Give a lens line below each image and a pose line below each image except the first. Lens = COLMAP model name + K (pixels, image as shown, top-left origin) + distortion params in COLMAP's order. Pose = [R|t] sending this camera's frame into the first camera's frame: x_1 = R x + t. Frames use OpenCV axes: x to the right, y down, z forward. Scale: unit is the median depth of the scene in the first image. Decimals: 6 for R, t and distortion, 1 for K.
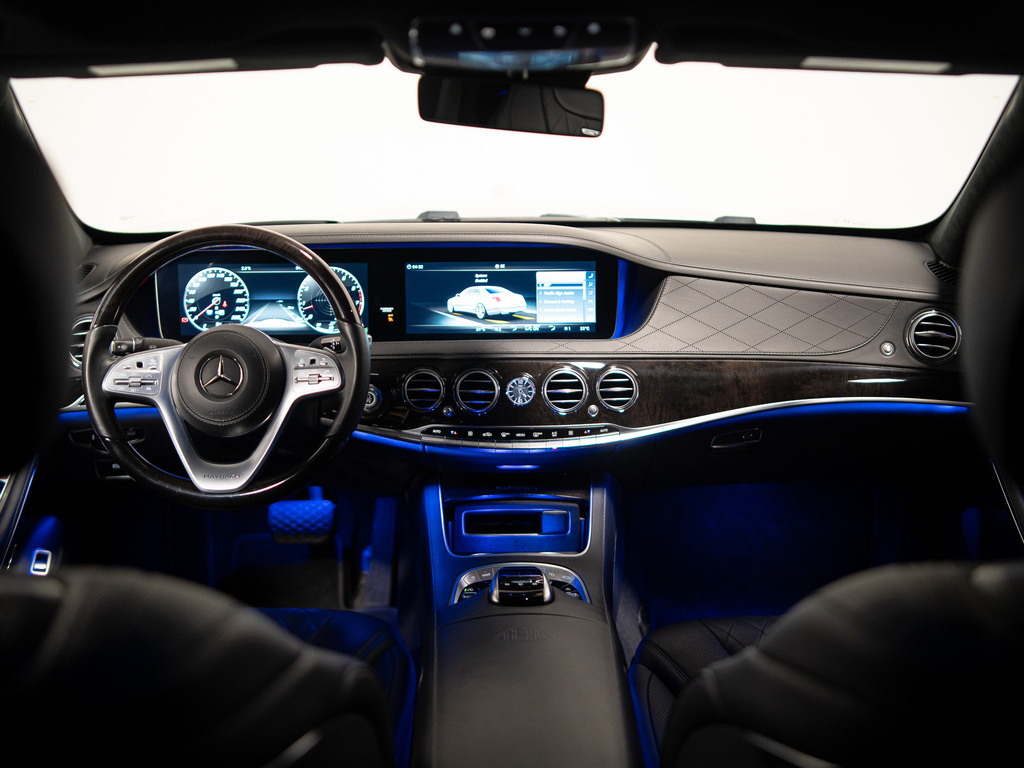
lens RADIAL K [[1056.6, 0, 512.1], [0, 1056.6, 383.5], [0, 0, 1]] dist [-0.012459, 0.000000]
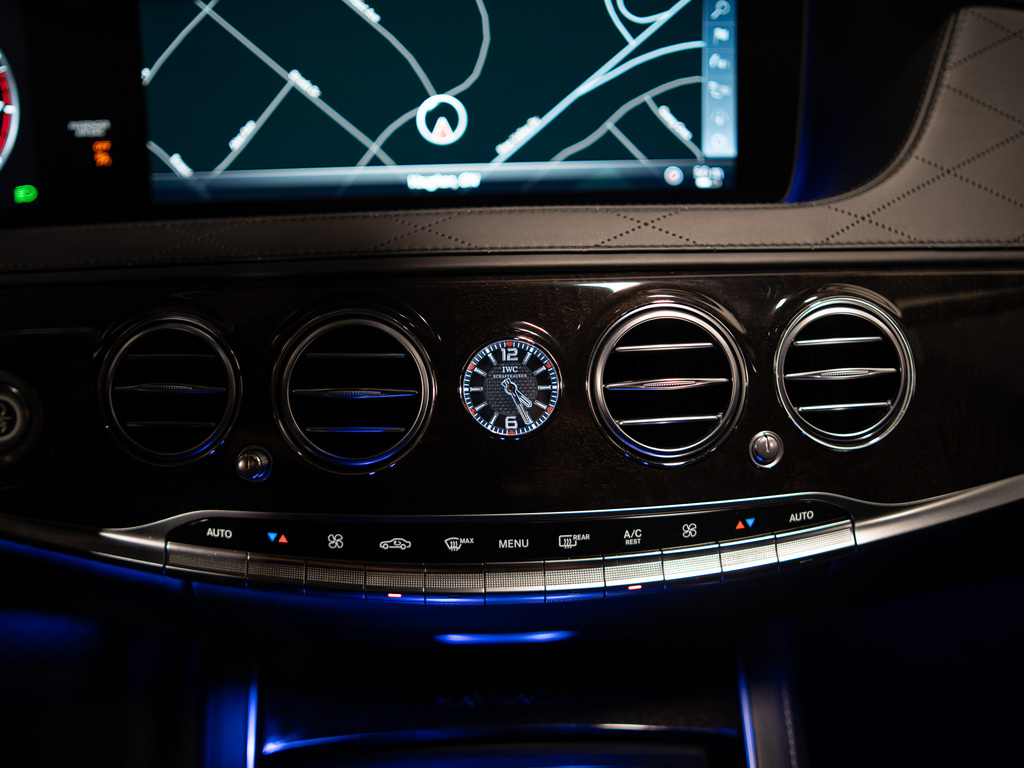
lens RADIAL K [[1056.6, 0, 510.1], [0, 1056.6, 381.9], [0, 0, 1]] dist [-0.012459, 0.000000]
pose [[0.999574, -0.019288, 0.021896, 0.001736], [0.017640, 0.997167, 0.073118, -0.014739], [-0.023245, -0.072700, 0.997083, 0.718250]]
